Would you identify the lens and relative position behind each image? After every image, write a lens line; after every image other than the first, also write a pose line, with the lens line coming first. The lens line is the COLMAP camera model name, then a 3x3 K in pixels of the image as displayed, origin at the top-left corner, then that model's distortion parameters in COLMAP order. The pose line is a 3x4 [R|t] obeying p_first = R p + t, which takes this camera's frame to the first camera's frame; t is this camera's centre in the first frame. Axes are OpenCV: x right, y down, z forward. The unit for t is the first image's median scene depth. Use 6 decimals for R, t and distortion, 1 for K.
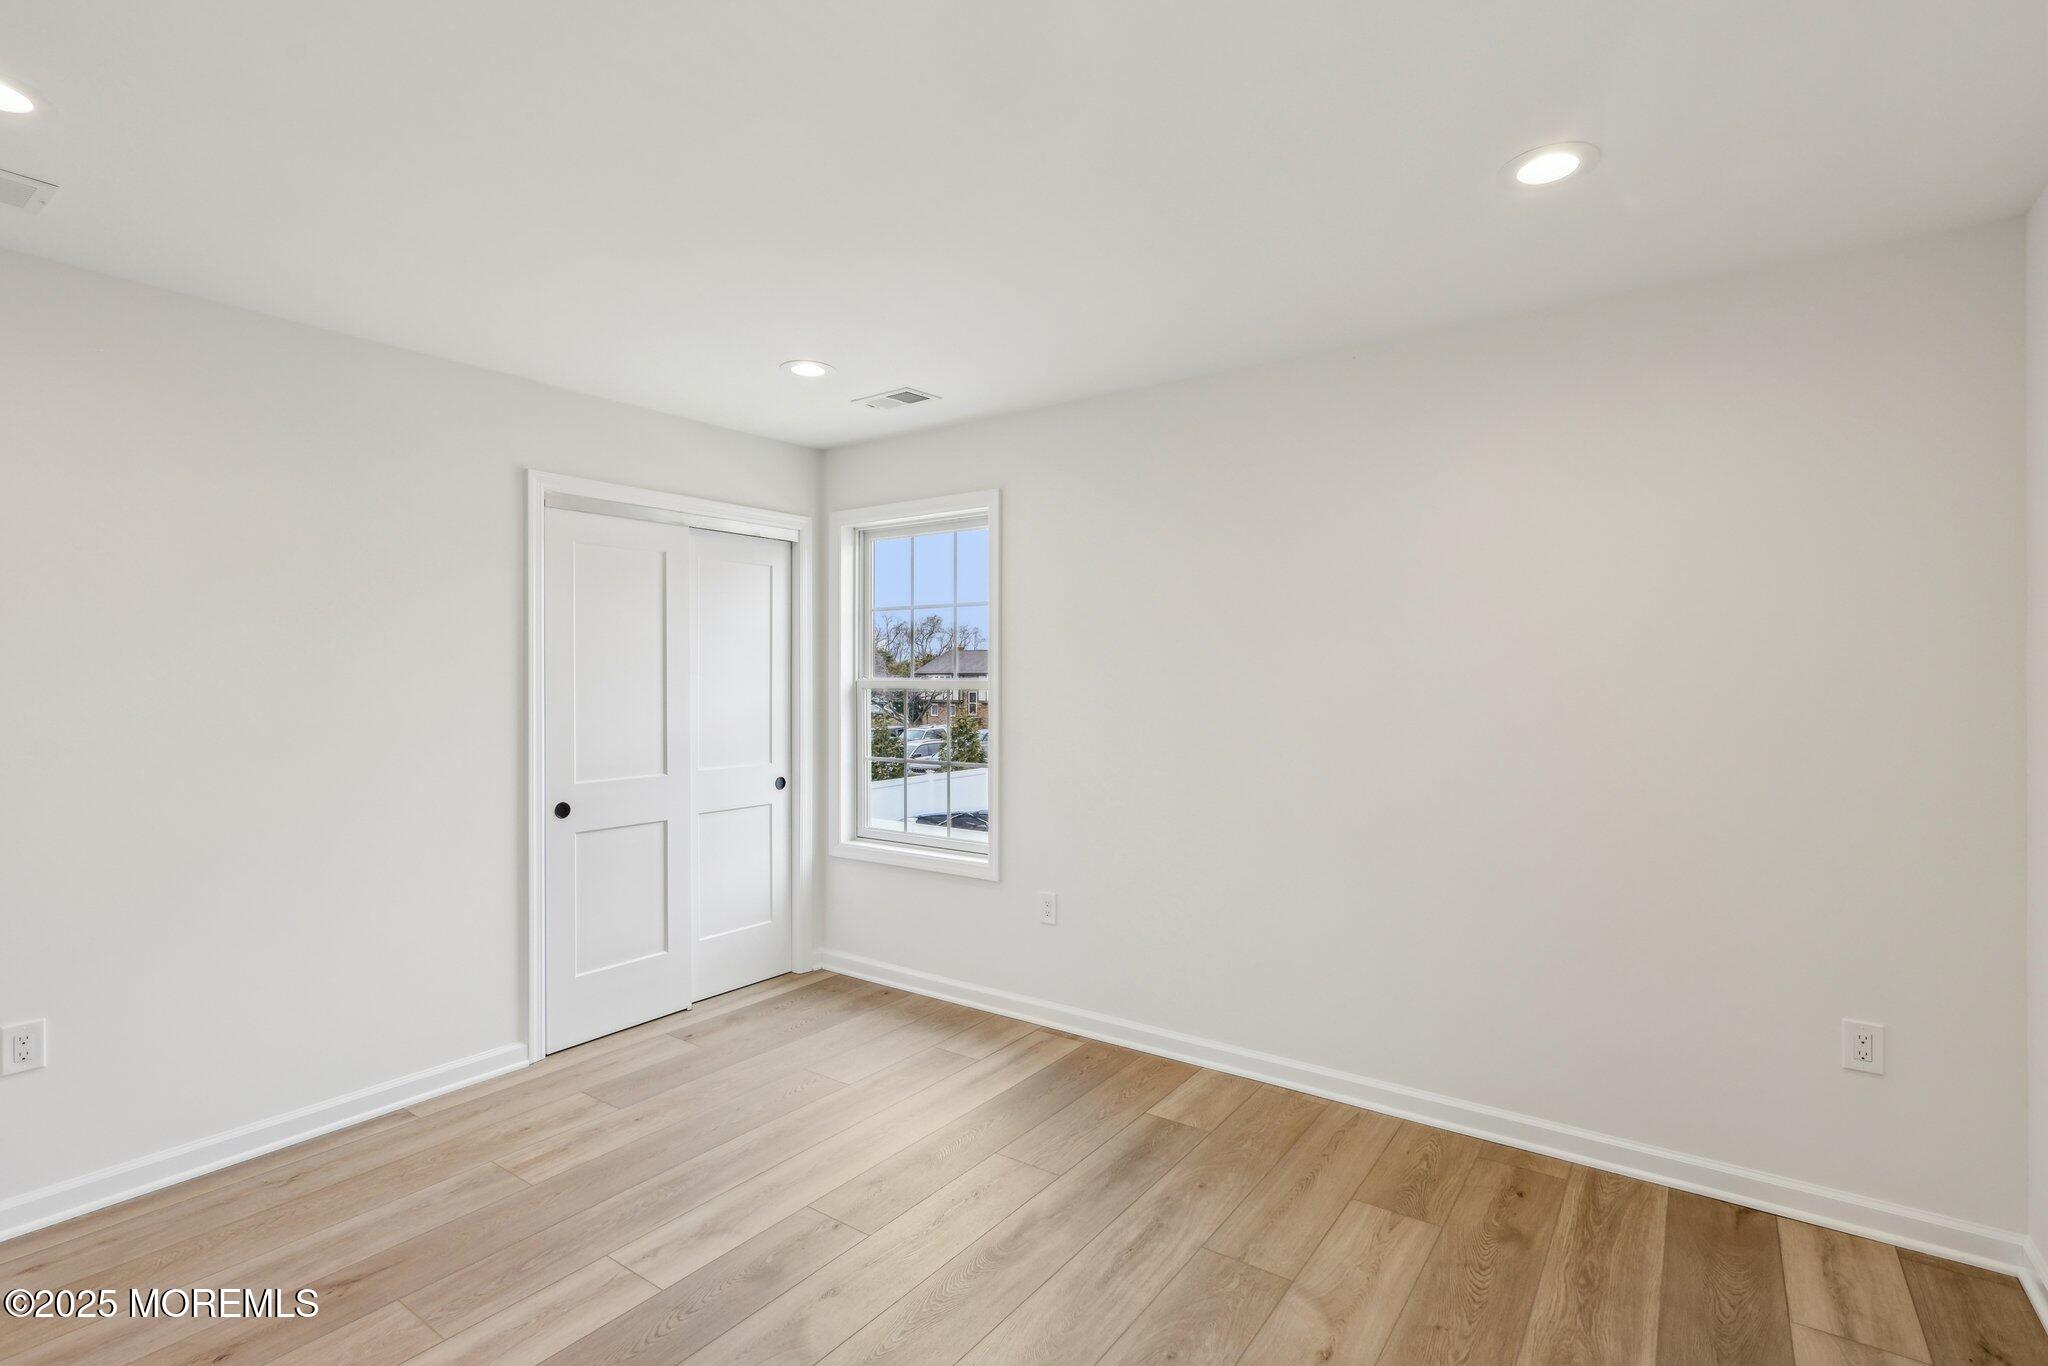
lens RADIAL K [[966.4, 0, 1024.8], [0, 966.4, 680.5], [0, 0, 1]] dist [-0.001597, 0.001026]
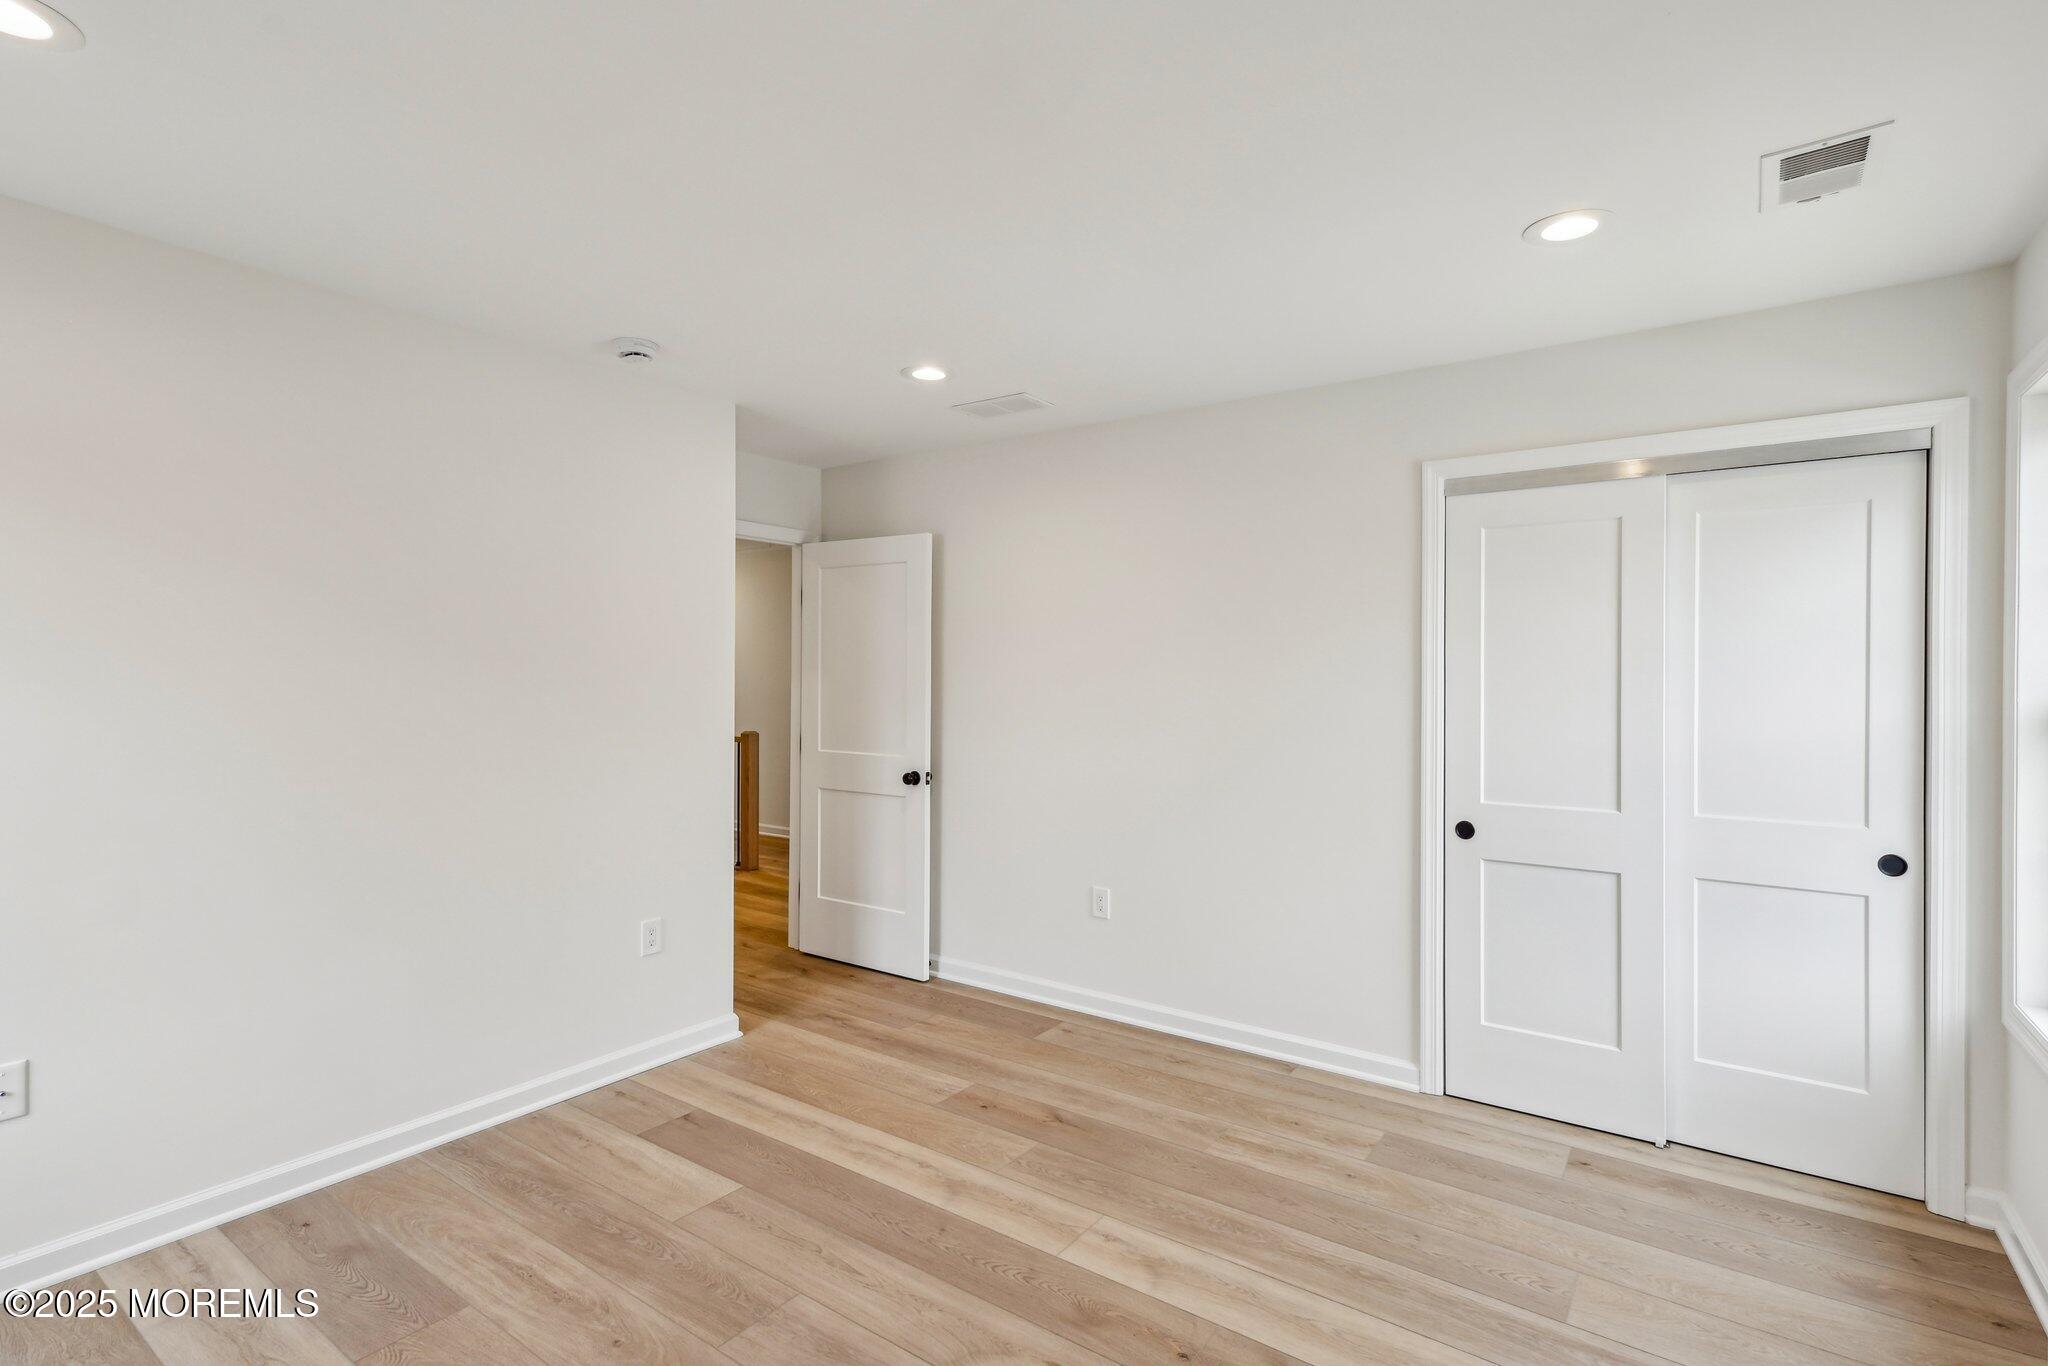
lens RADIAL K [[983.0, 0, 1018.1], [0, 983.0, 663.5], [0, 0, 1]] dist [-0.001610, 0.000373]
pose [[-0.005898, -0.011475, -0.999917, 0.502927], [-0.013071, 0.999850, -0.011397, -0.004379], [0.999897, 0.013003, -0.006047, 0.677896]]
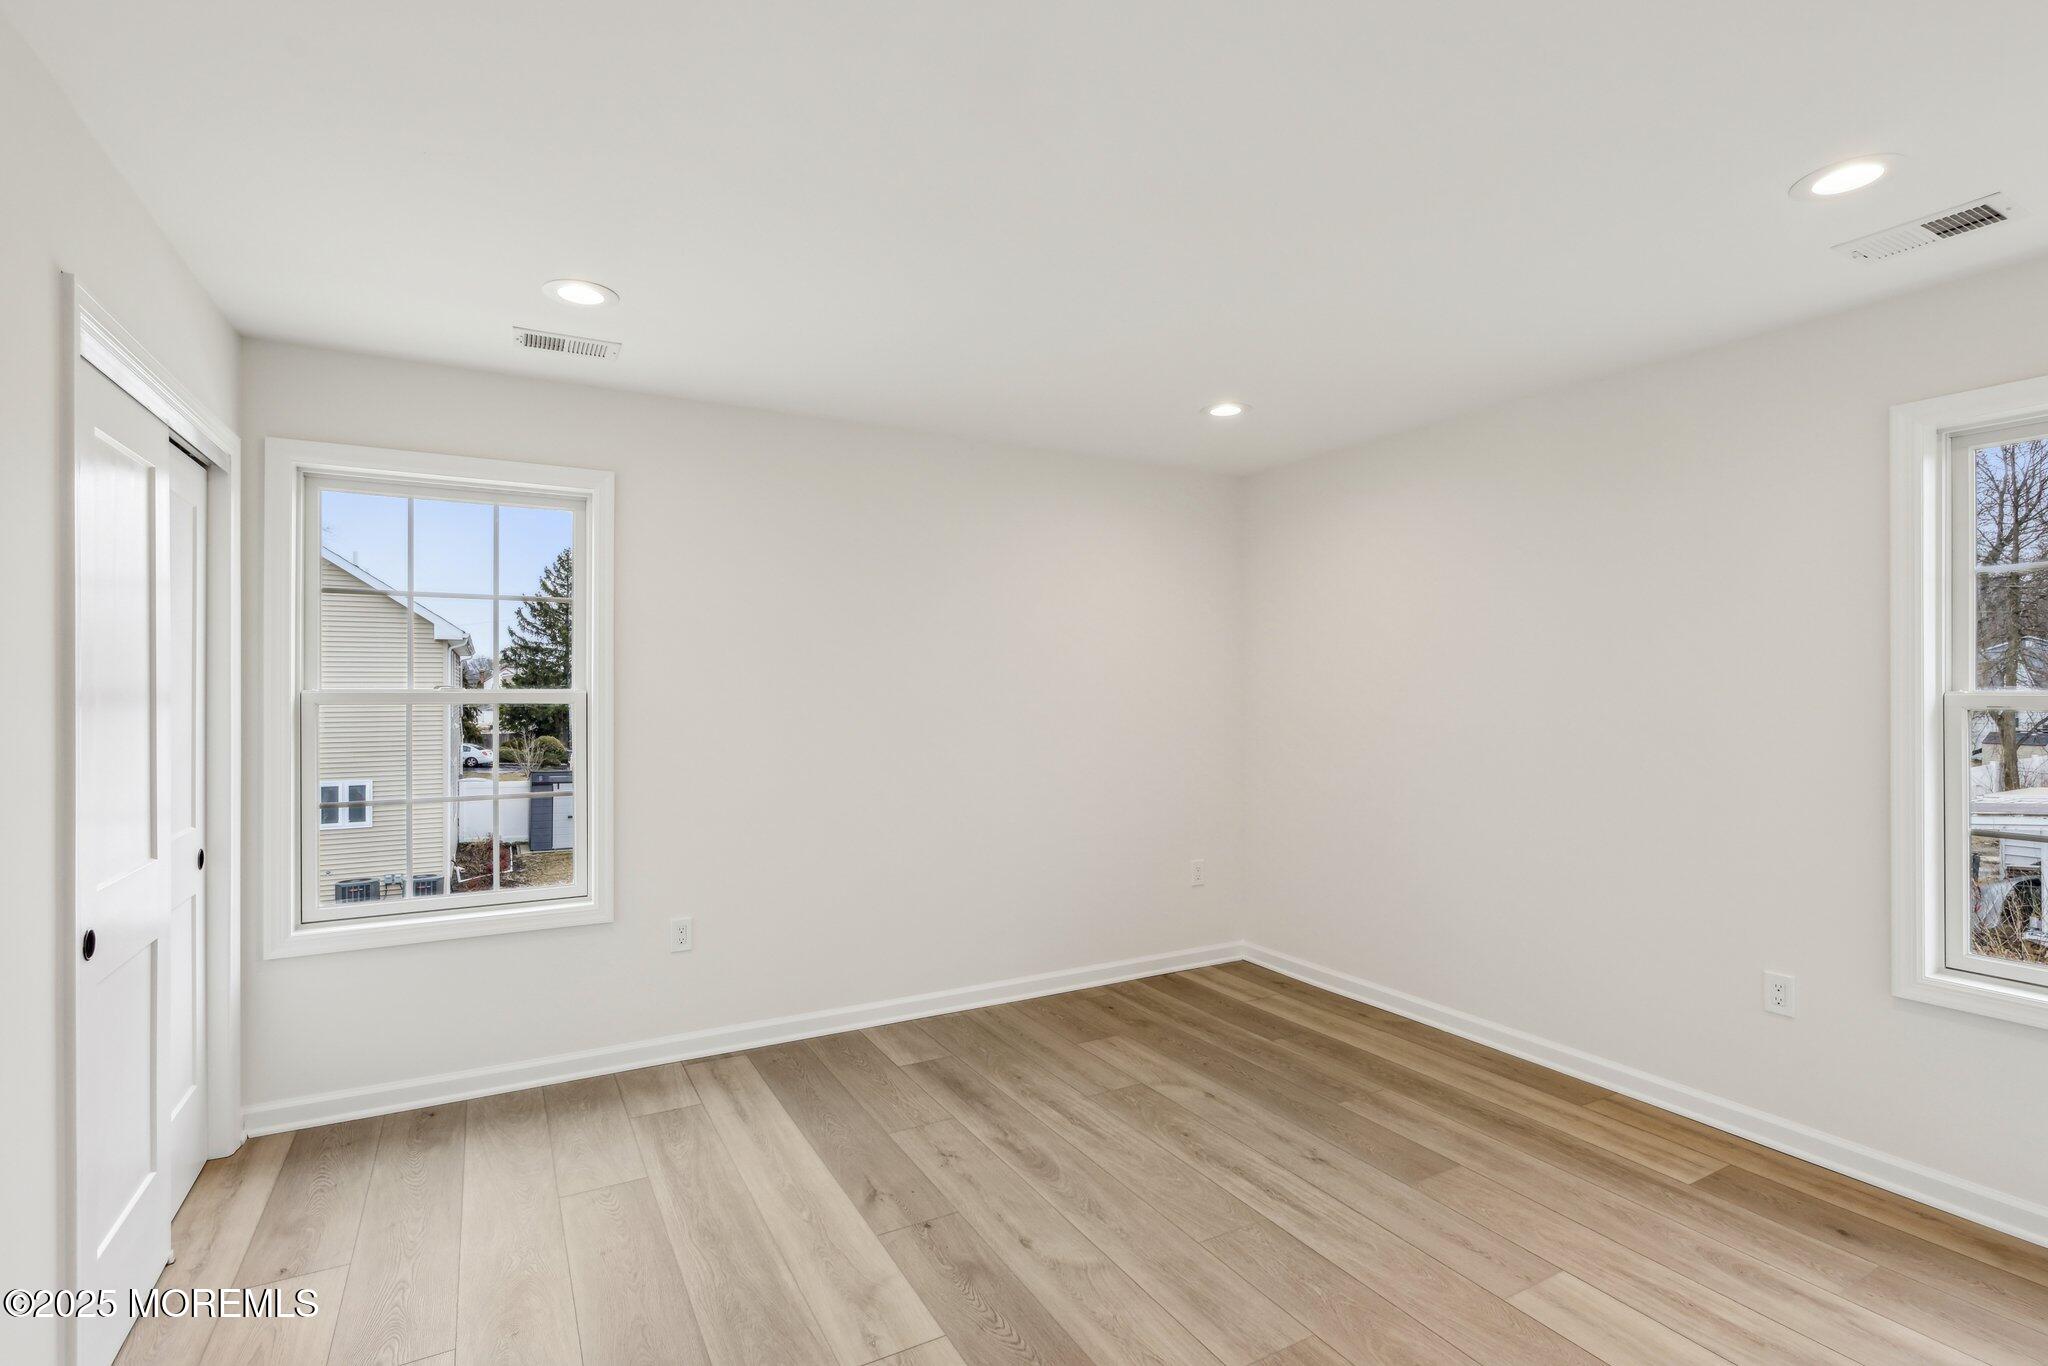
lens RADIAL K [[966.4, 0, 1024.8], [0, 966.4, 680.5], [0, 0, 1]] dist [-0.001597, 0.001026]
pose [[0.424799, 0.006840, 0.905262, -0.849886], [0.006331, 0.999925, -0.010527, 0.002323], [-0.905266, 0.010203, 0.424724, 0.371076]]
